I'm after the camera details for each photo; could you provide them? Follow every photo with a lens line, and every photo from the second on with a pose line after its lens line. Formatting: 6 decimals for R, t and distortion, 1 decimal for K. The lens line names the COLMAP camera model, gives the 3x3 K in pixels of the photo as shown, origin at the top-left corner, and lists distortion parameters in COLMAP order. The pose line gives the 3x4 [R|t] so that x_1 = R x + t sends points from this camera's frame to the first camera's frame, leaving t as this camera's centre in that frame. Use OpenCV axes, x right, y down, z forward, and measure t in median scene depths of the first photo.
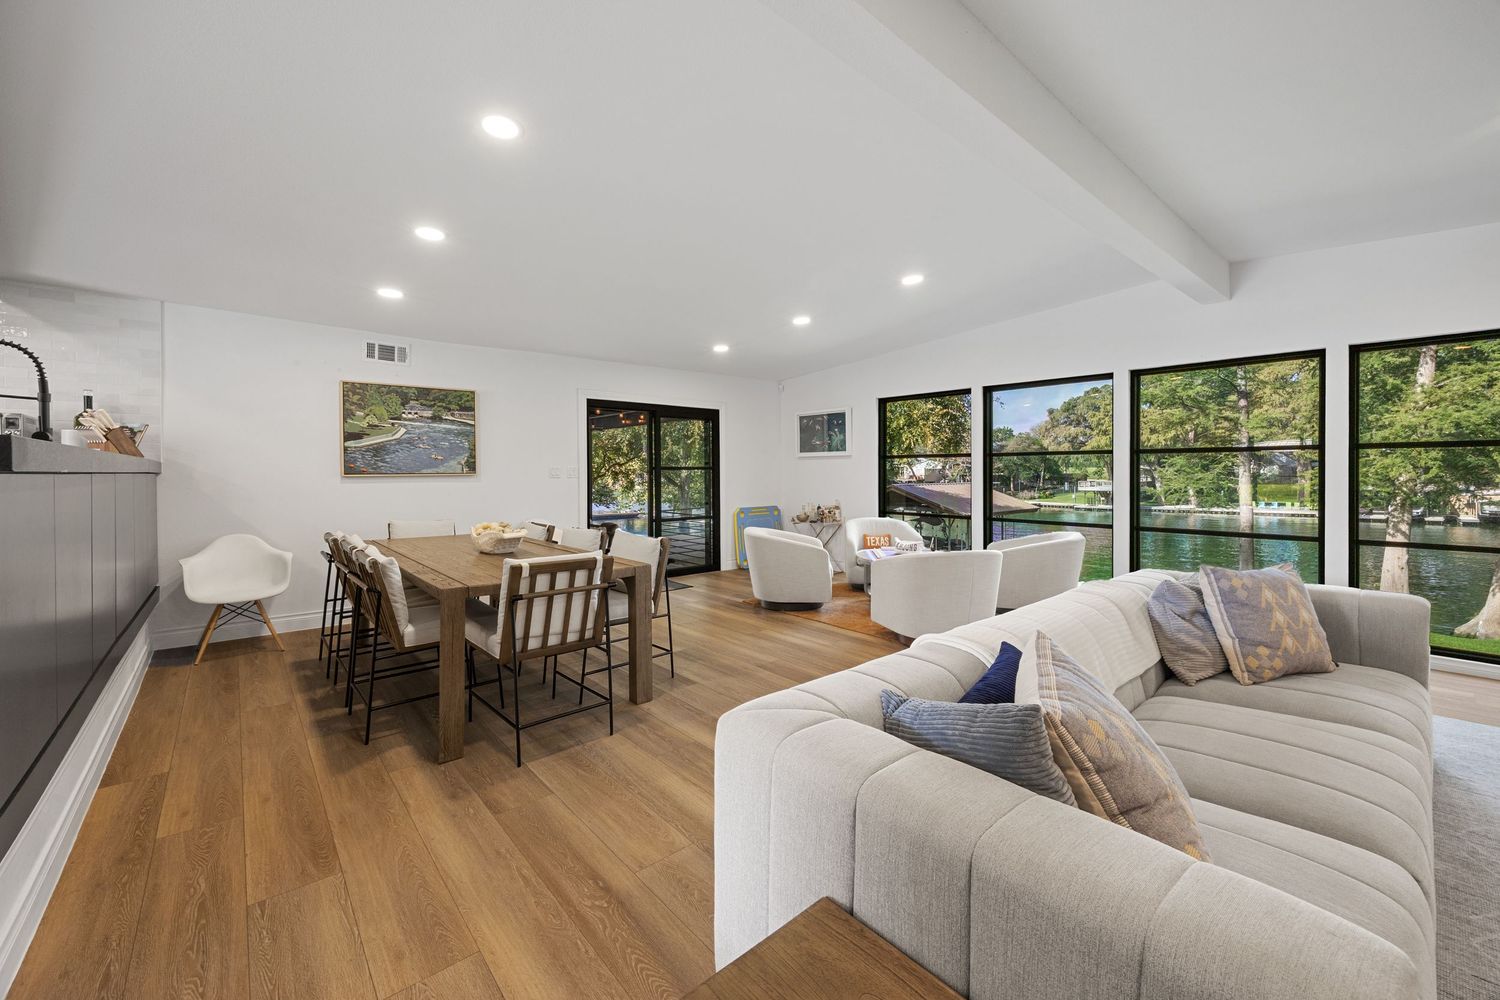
lens RADIAL K [[583.4, 0, 757.6], [0, 583.4, 468.5], [0, 0, 1]] dist [0.003104, 0.000384]
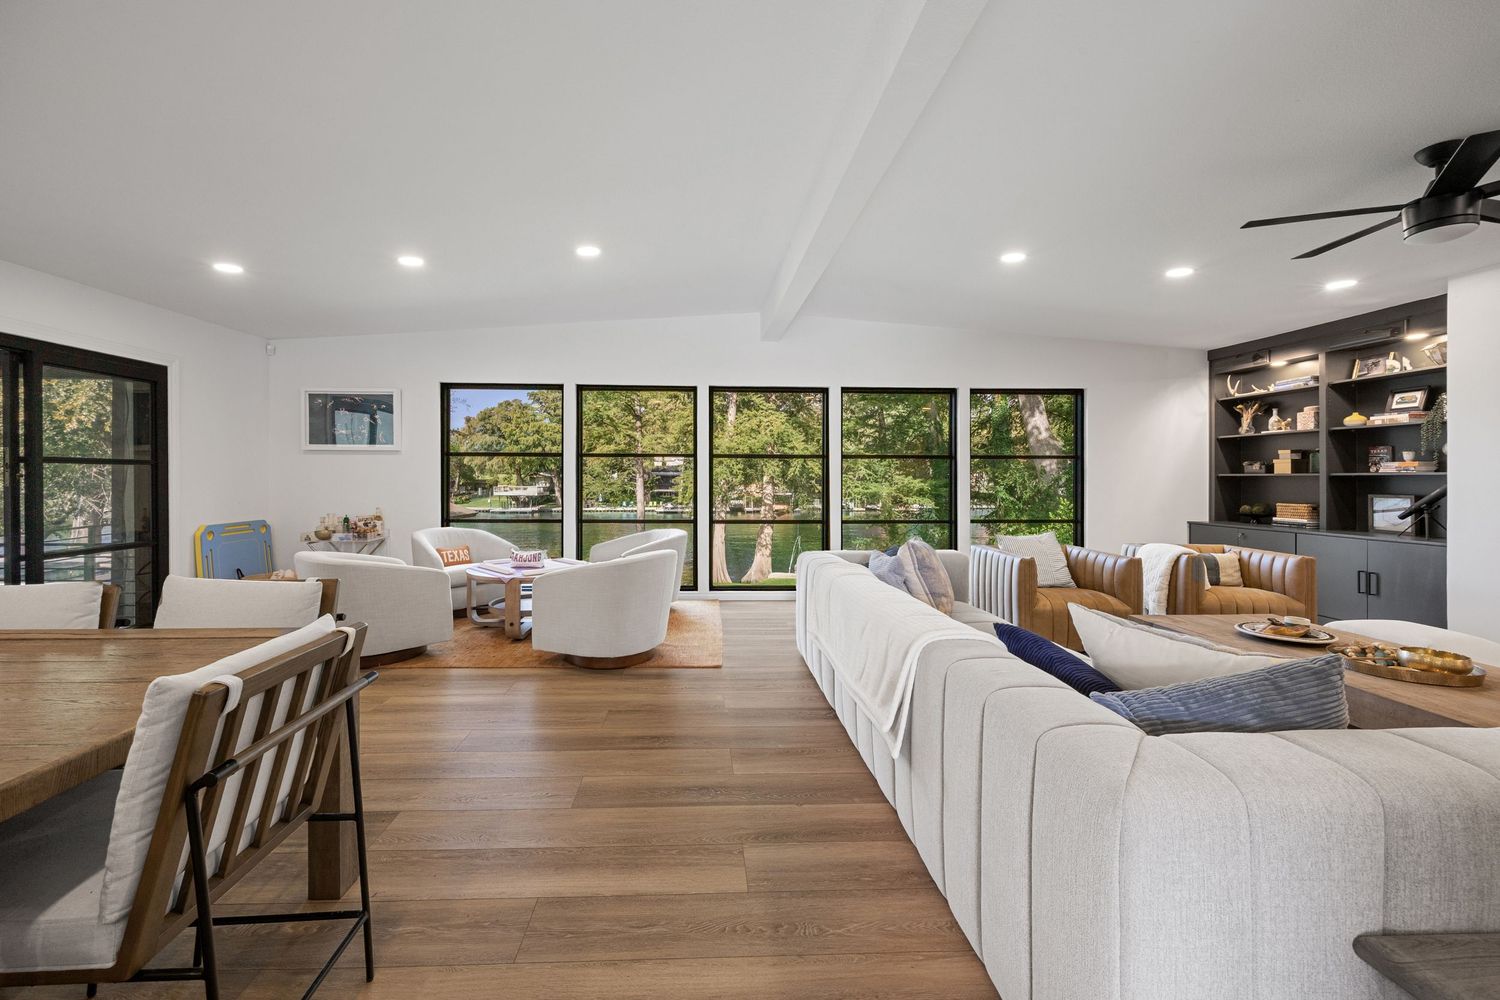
lens RADIAL K [[581.6, 0, 709.4], [0, 581.6, 478.5], [0, 0, 1]] dist [-0.000508, -0.000102]
pose [[0.641764, 0.003875, 0.766892, -0.243282], [-0.009036, 0.999956, 0.002509, 0.012834], [-0.766849, -0.008540, 0.641771, 0.251341]]
